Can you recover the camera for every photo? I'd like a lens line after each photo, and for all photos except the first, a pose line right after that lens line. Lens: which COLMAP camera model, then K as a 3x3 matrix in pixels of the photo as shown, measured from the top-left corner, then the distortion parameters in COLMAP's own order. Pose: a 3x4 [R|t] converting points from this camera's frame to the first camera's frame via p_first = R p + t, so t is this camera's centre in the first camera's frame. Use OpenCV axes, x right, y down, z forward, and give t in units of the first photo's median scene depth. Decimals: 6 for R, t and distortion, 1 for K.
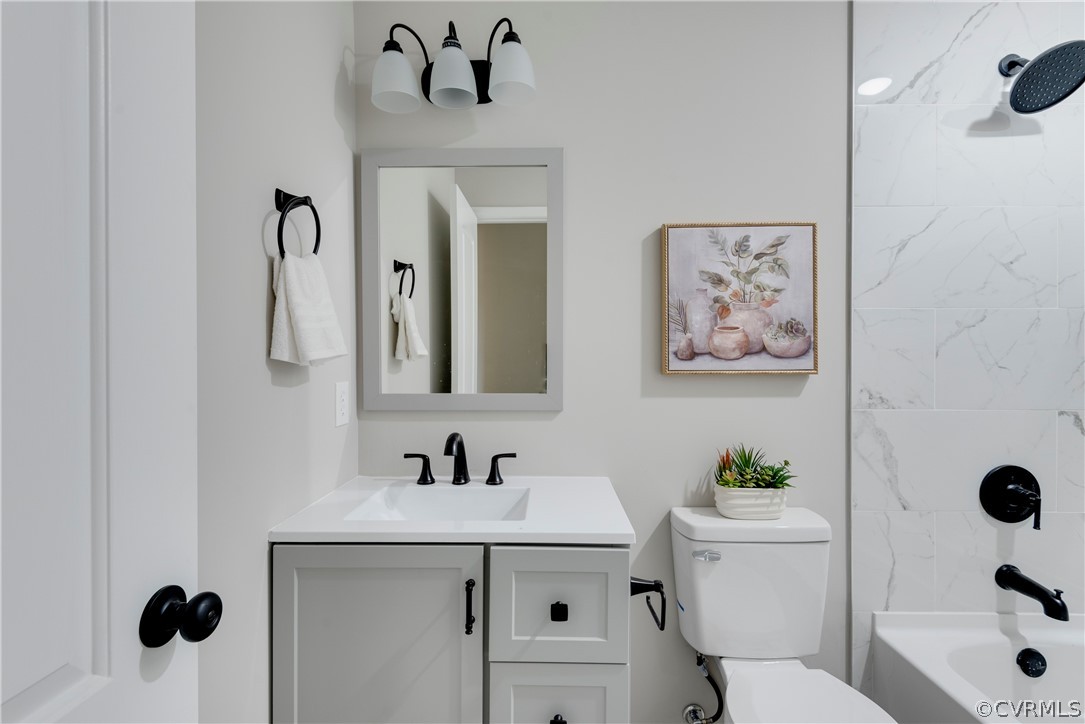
lens RADIAL K [[498.1, 0, 541.6], [0, 498.1, 360.8], [0, 0, 1]] dist [-0.000194, -0.000169]
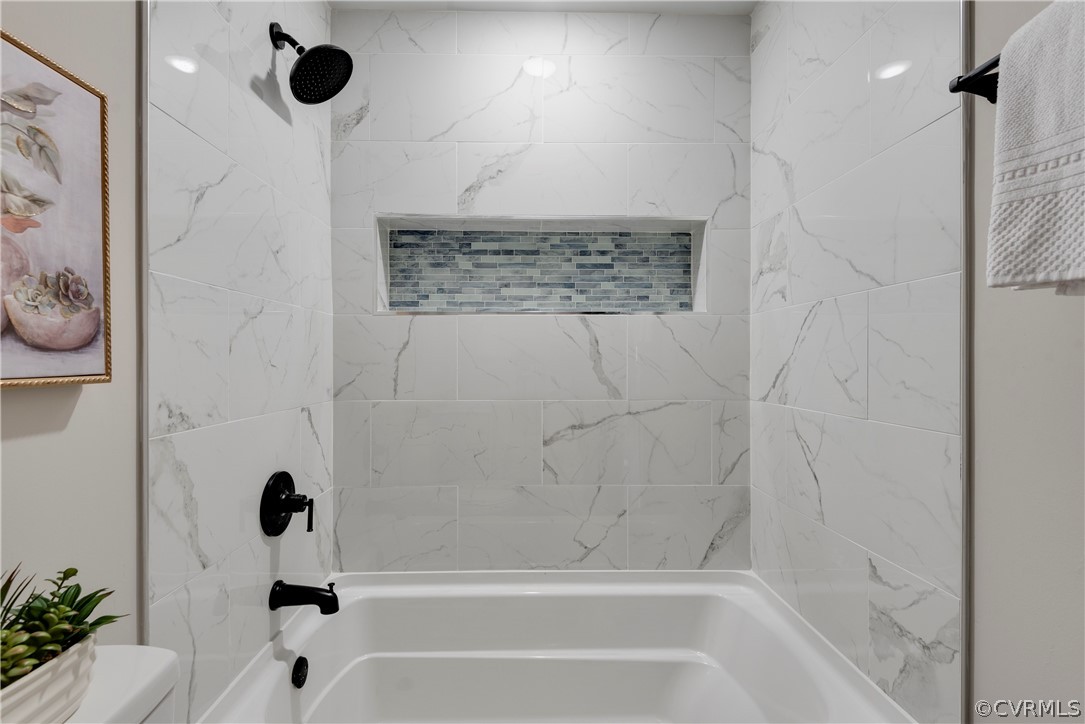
lens RADIAL K [[498.1, 0, 540.5], [0, 498.1, 360.4], [0, 0, 1]] dist [-0.000194, -0.000169]
pose [[-0.041995, -0.000887, 0.999117, 0.004010], [0.003966, 0.999992, 0.001055, 0.004458], [-0.999110, 0.004006, -0.041991, 0.563902]]
